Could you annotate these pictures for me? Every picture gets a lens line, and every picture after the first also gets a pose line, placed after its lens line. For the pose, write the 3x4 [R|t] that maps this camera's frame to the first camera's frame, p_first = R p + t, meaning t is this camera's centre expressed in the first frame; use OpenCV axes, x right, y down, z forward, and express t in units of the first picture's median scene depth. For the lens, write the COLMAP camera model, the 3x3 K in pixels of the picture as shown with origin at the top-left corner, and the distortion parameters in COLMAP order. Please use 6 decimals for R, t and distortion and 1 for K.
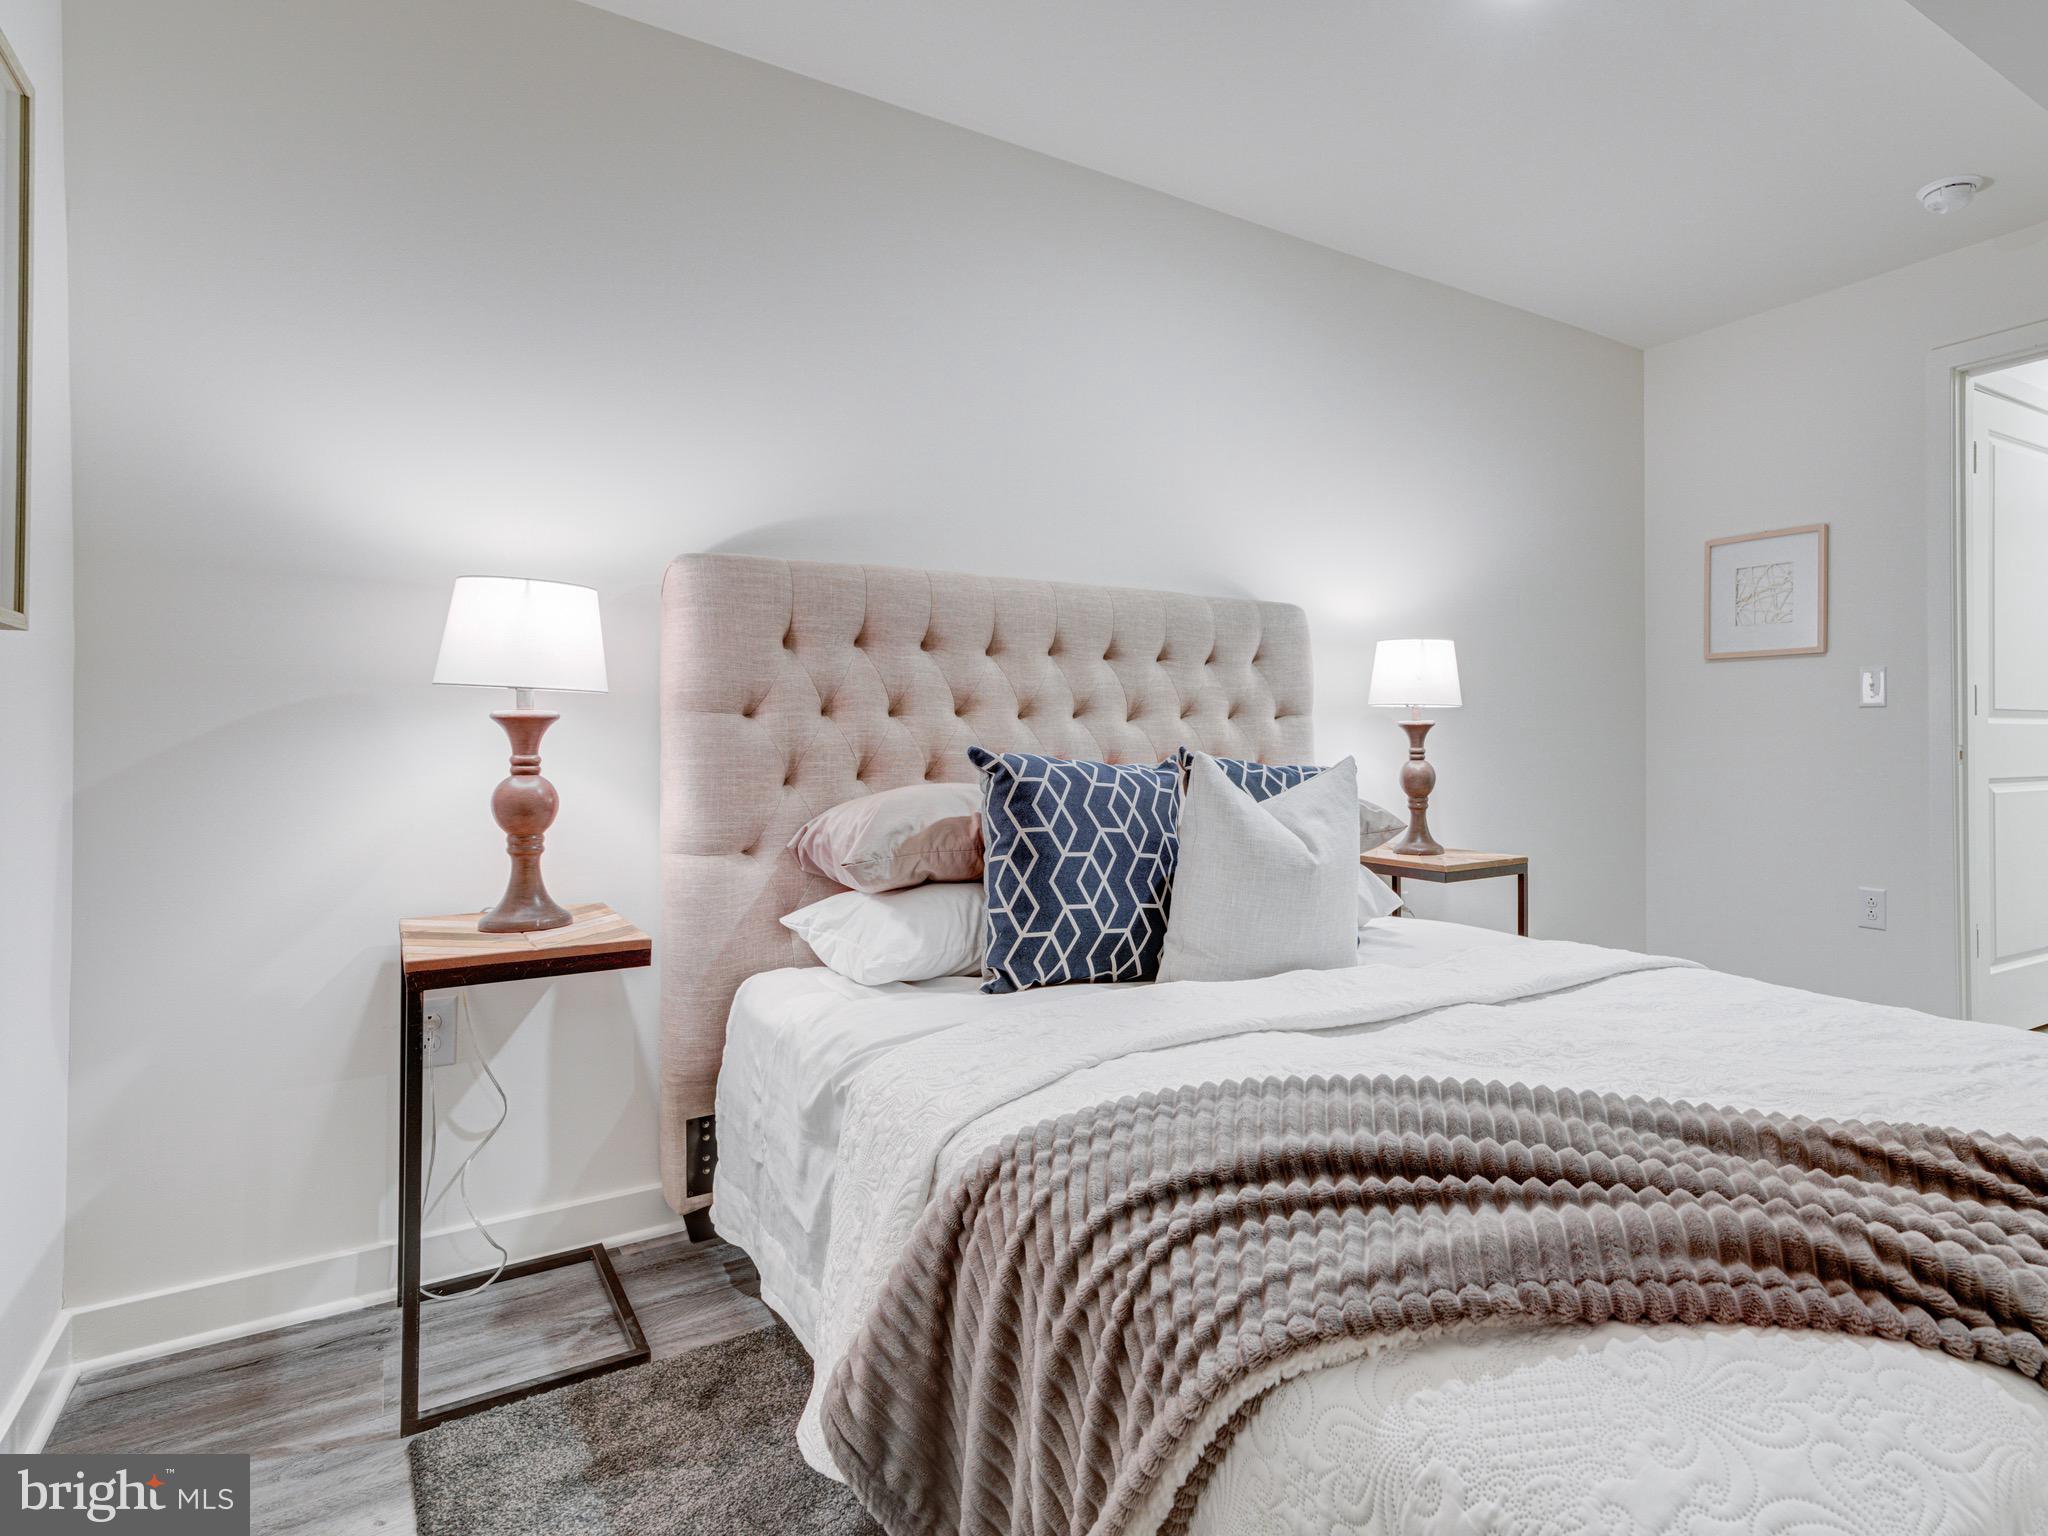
lens RADIAL K [[1438.3, 0, 1018.8], [0, 1438.3, 755.0], [0, 0, 1]] dist [-0.008835, 0.000491]
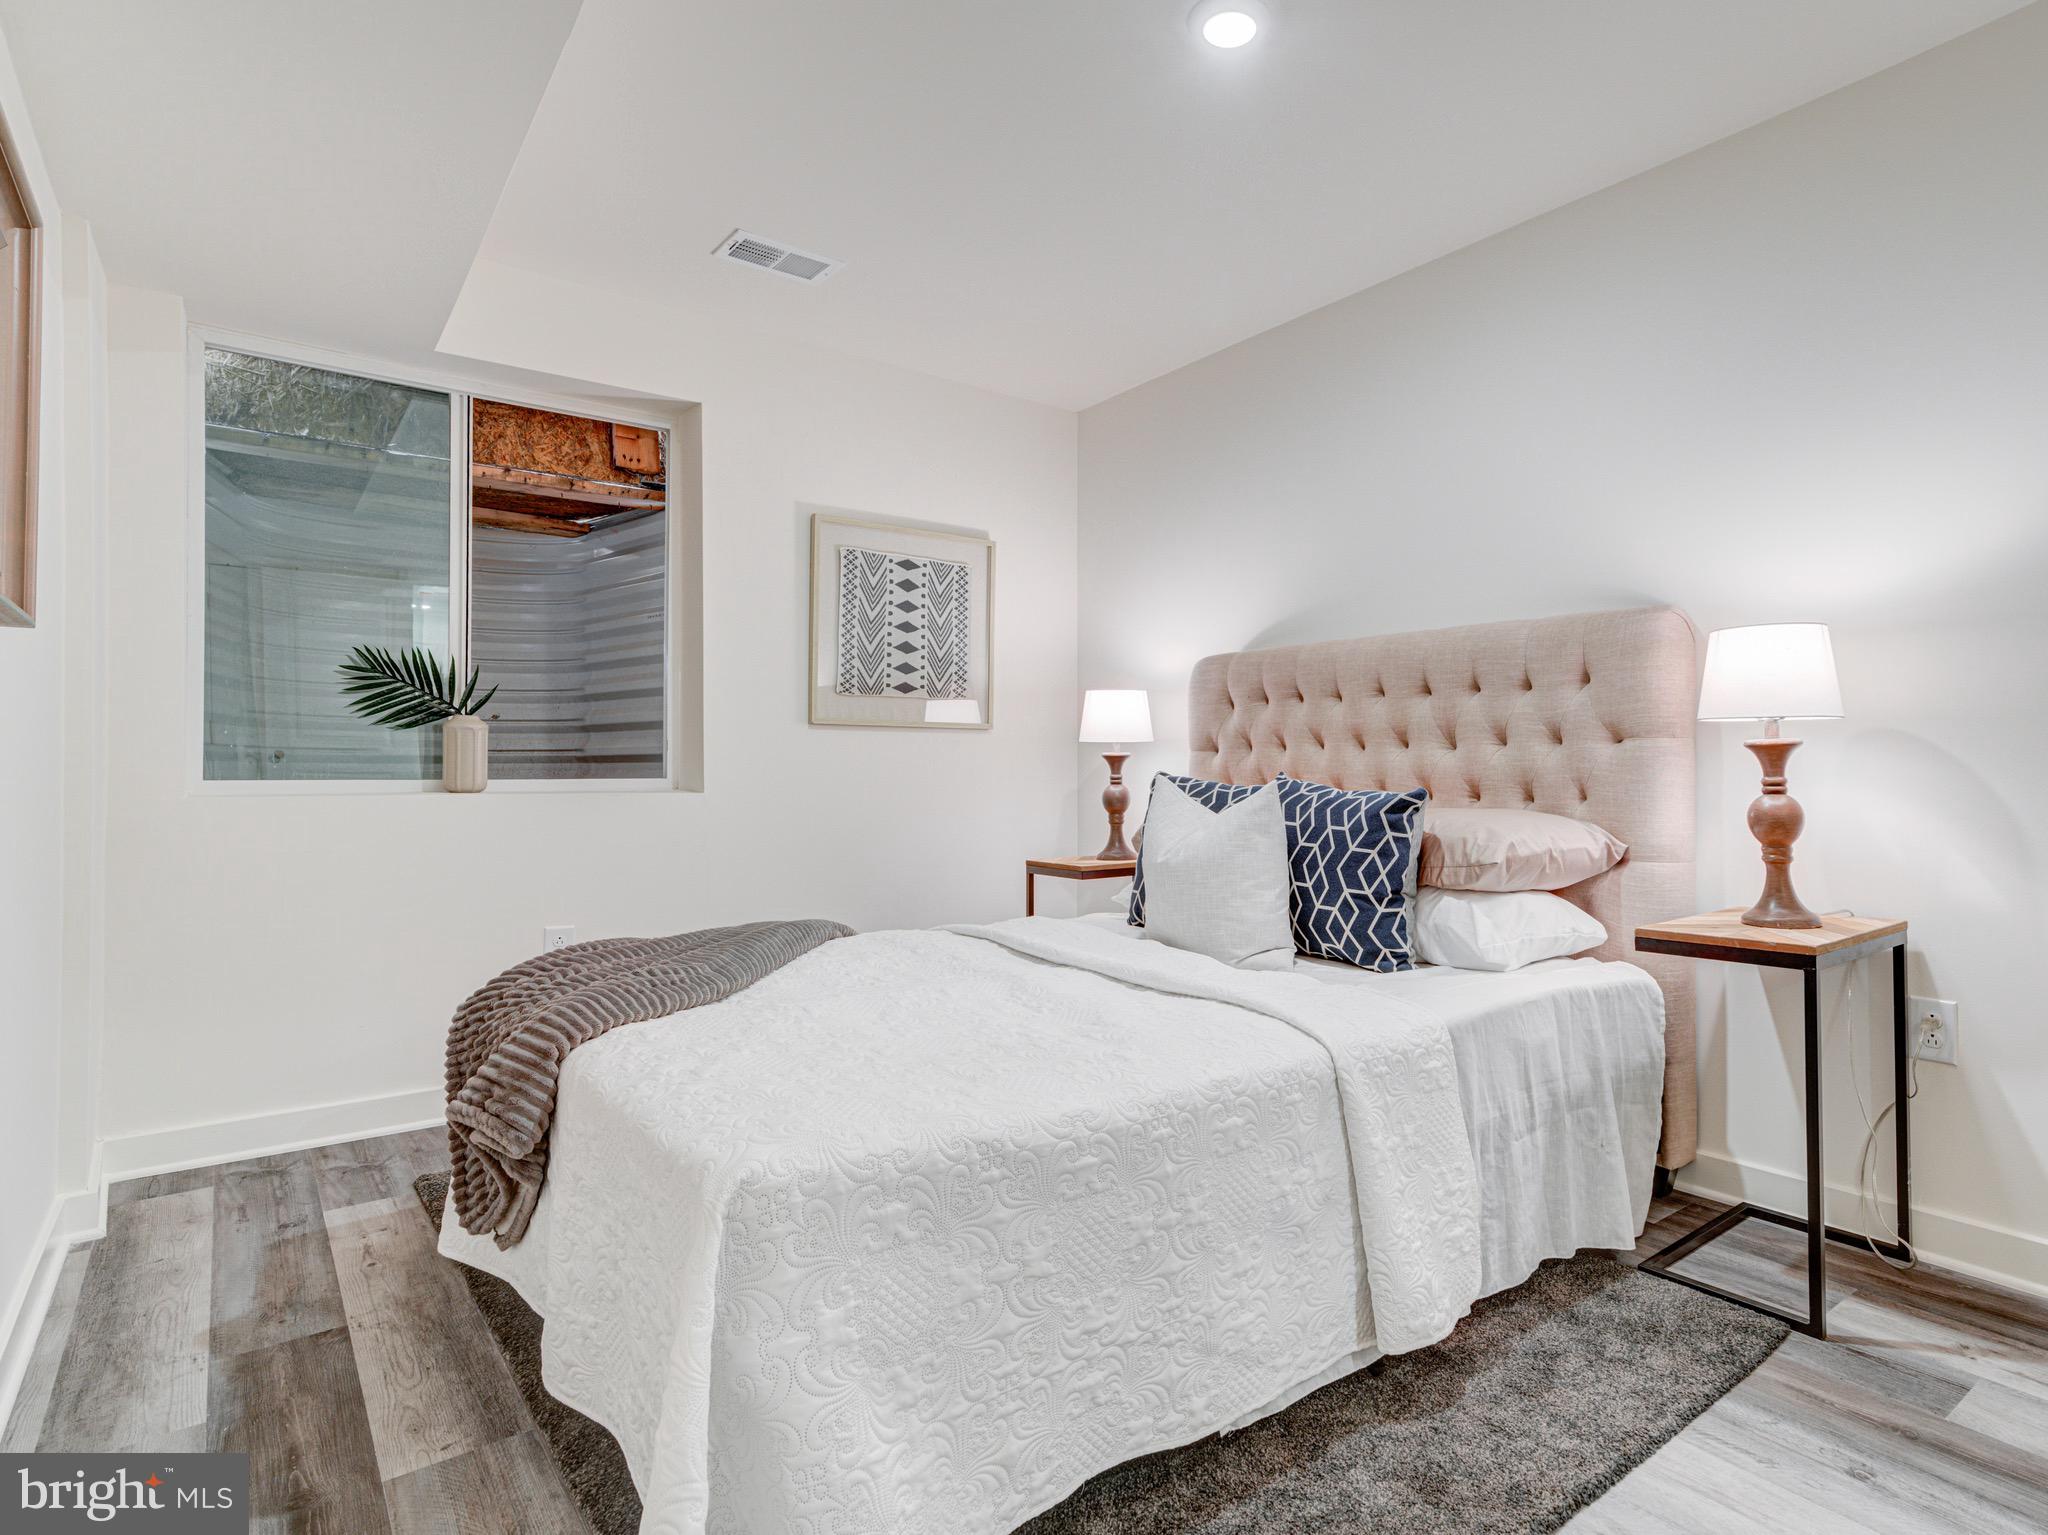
lens RADIAL K [[1042.7, 0, 1034.2], [0, 1042.7, 769.7], [0, 0, 1]] dist [0.002838, 0.000811]
pose [[-0.002424, 0.003380, -0.999991, 0.828002], [-0.006350, 0.999974, 0.003395, -0.008078], [0.999977, 0.006359, -0.002403, 0.652562]]
